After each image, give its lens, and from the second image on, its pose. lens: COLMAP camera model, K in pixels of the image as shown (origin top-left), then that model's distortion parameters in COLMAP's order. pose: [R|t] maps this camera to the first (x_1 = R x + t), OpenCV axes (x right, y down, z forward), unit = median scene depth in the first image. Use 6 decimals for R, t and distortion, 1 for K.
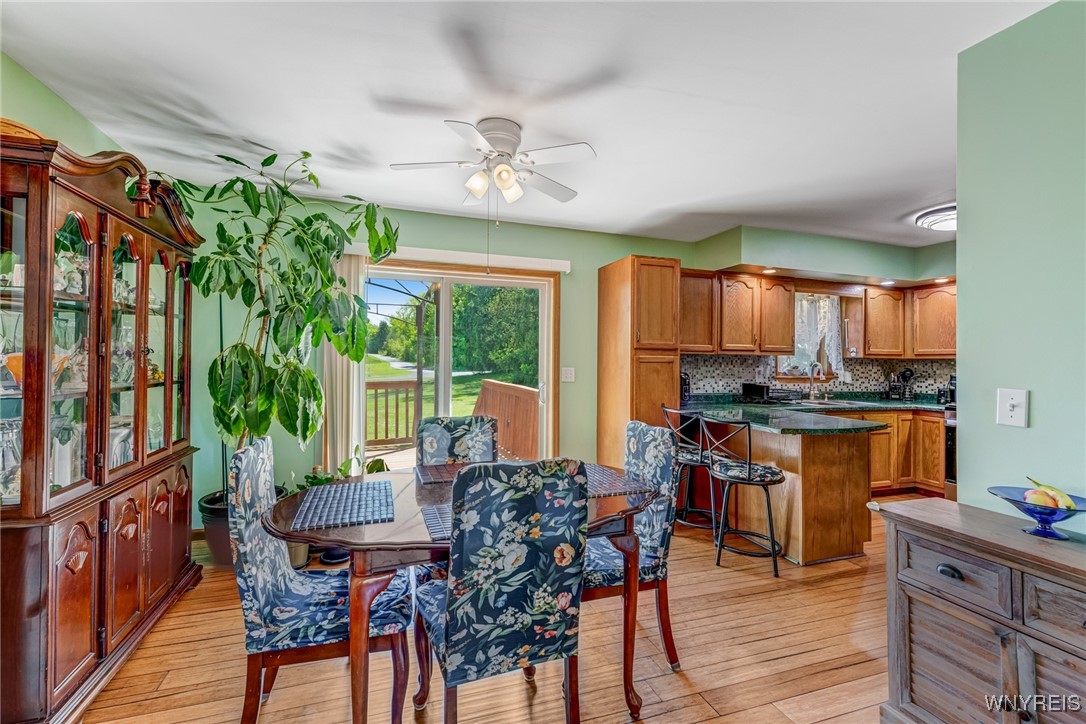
lens RADIAL K [[476.5, 0, 538.9], [0, 476.5, 349.5], [0, 0, 1]] dist [0.000788, 0.000035]
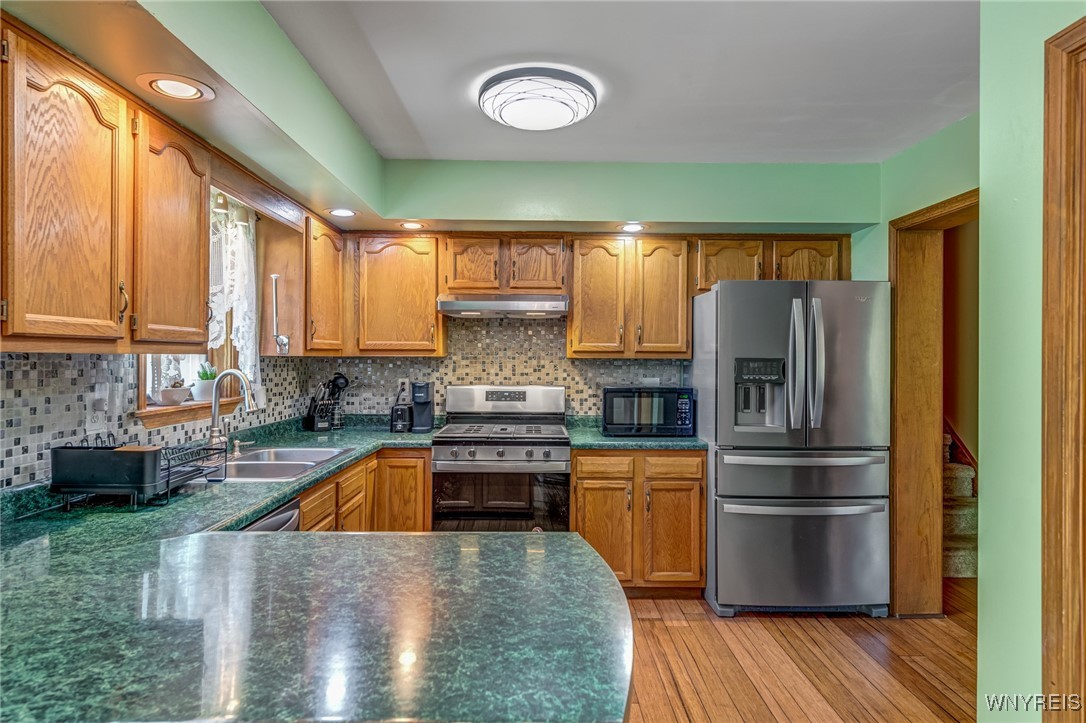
lens RADIAL K [[628.1, 0, 543.4], [0, 628.1, 351.2], [0, 0, 1]] dist [0.004484, -0.001542]
pose [[0.320042, -0.003822, 0.947396, 0.149545], [-0.019984, 0.999742, 0.010784, -0.000206], [-0.947193, -0.022385, 0.319883, 0.570514]]
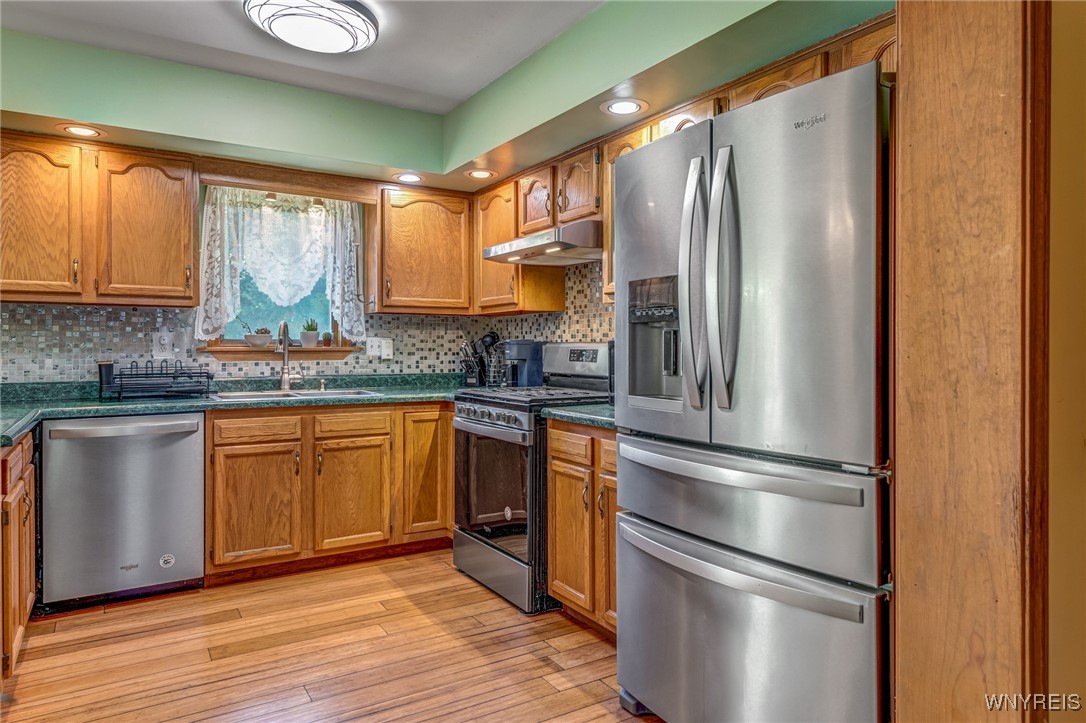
lens RADIAL K [[683.6, 0, 545.5], [0, 683.6, 343.6], [0, 0, 1]] dist [0.004027, 0.000952]
pose [[0.971868, -0.013304, 0.235150, 0.696515], [0.008931, 0.999767, 0.019654, 0.040774], [-0.235356, -0.017001, 0.971760, 0.178453]]
